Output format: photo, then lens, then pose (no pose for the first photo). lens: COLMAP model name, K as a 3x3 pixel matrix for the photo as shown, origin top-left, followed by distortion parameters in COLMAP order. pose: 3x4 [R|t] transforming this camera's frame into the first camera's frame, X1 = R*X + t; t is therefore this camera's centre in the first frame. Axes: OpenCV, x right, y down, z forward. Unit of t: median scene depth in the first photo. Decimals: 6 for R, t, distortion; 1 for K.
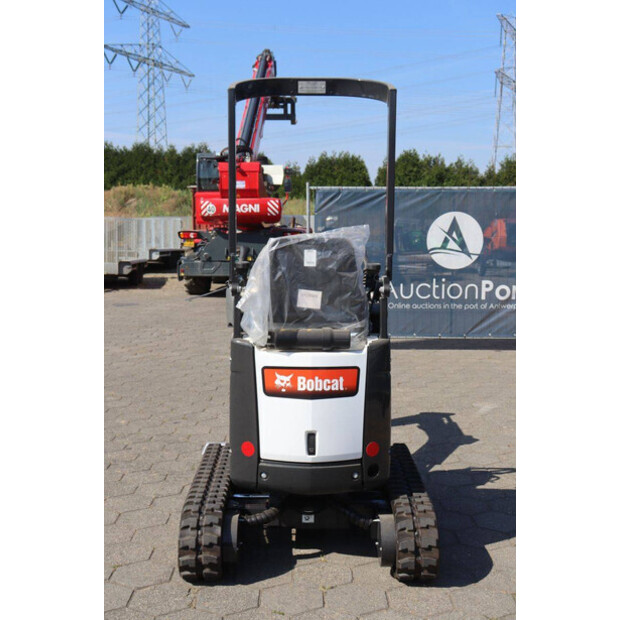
lens RADIAL K [[828.7, 0, 310.0], [0, 828.7, 310.0], [0, 0, 1]] dist [0.049652, 0.080601]
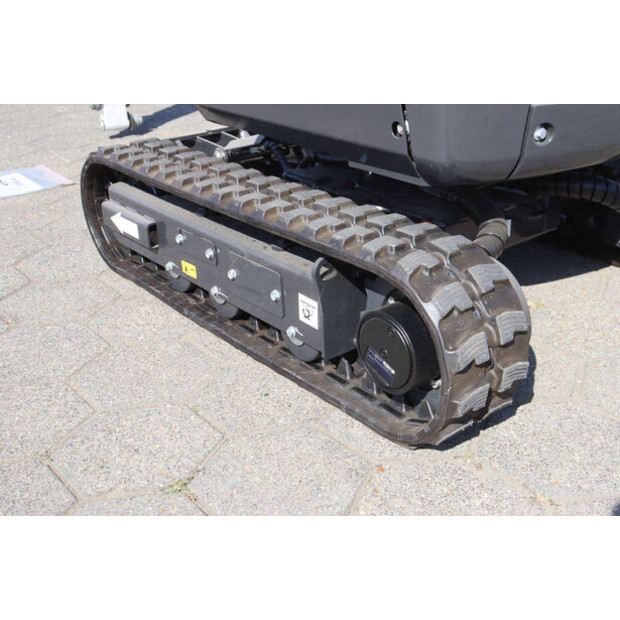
lens RADIAL K [[815.4, 0, 318.8], [0, 815.4, 307.8], [0, 0, 1]] dist [0.034733, 0.090391]
pose [[0.790538, -0.289336, 0.539754, -0.364426], [0.108265, 0.933502, 0.341837, 0.135199], [-0.602767, -0.211799, 0.769294, 0.759847]]
